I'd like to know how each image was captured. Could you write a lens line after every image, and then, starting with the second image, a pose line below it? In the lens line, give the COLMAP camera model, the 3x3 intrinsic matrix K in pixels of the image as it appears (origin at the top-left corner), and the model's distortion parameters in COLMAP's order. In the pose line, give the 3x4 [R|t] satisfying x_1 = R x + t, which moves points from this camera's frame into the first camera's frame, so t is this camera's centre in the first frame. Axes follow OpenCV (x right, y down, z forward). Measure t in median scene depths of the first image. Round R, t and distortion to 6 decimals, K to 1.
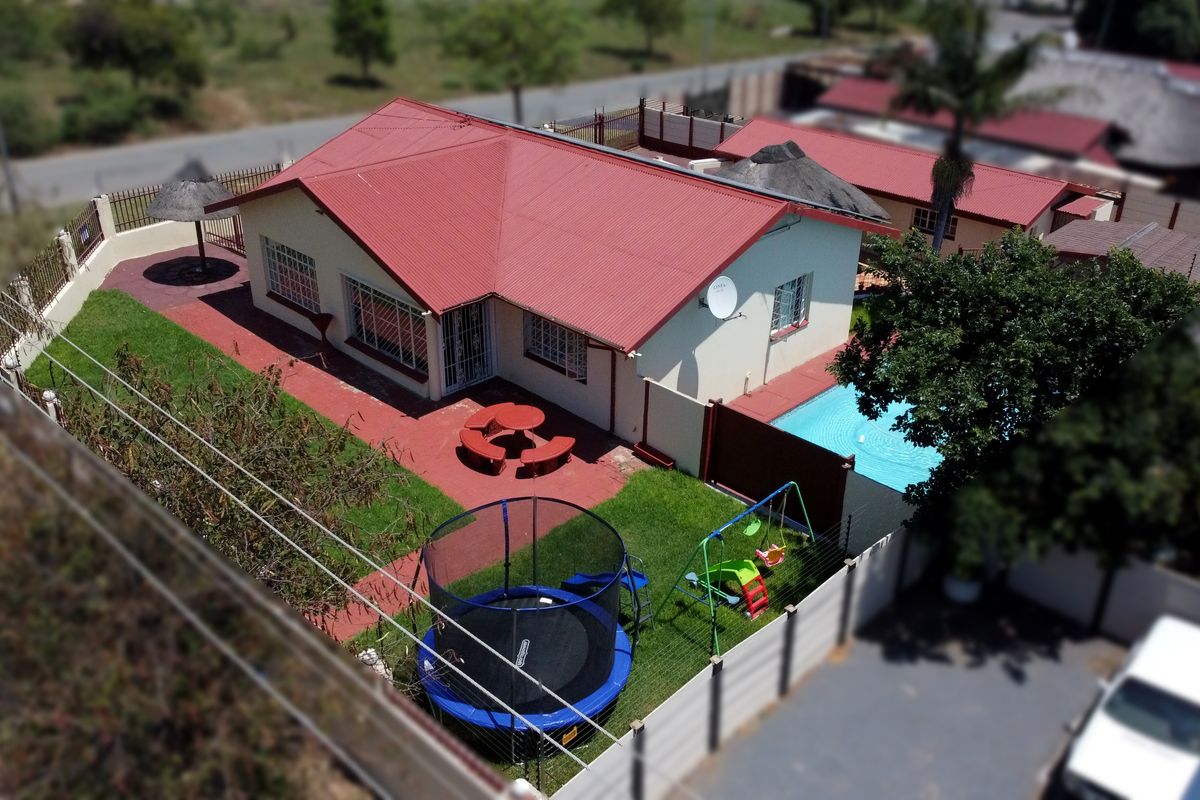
lens RADIAL K [[1087.8, 0, 601.4], [0, 1087.8, 397.4], [0, 0, 1]] dist [-0.008679, 0.009426]
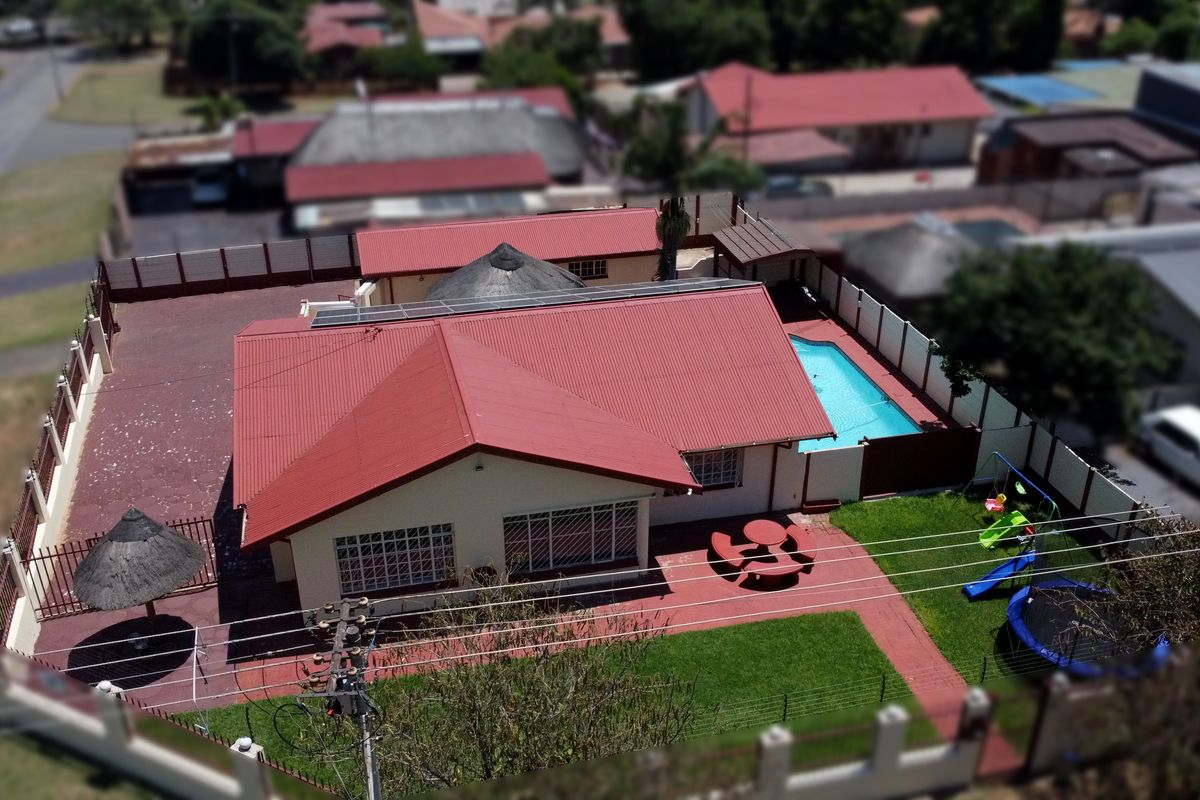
lens RADIAL K [[1087.8, 0, 599.4], [0, 1087.8, 401.2], [0, 0, 1]] dist [-0.008679, 0.009426]
pose [[0.545717, -0.415812, 0.727526, -0.843649], [0.405319, 0.890862, 0.205136, -0.366184], [-0.733423, 0.182934, 0.654695, 0.312488]]
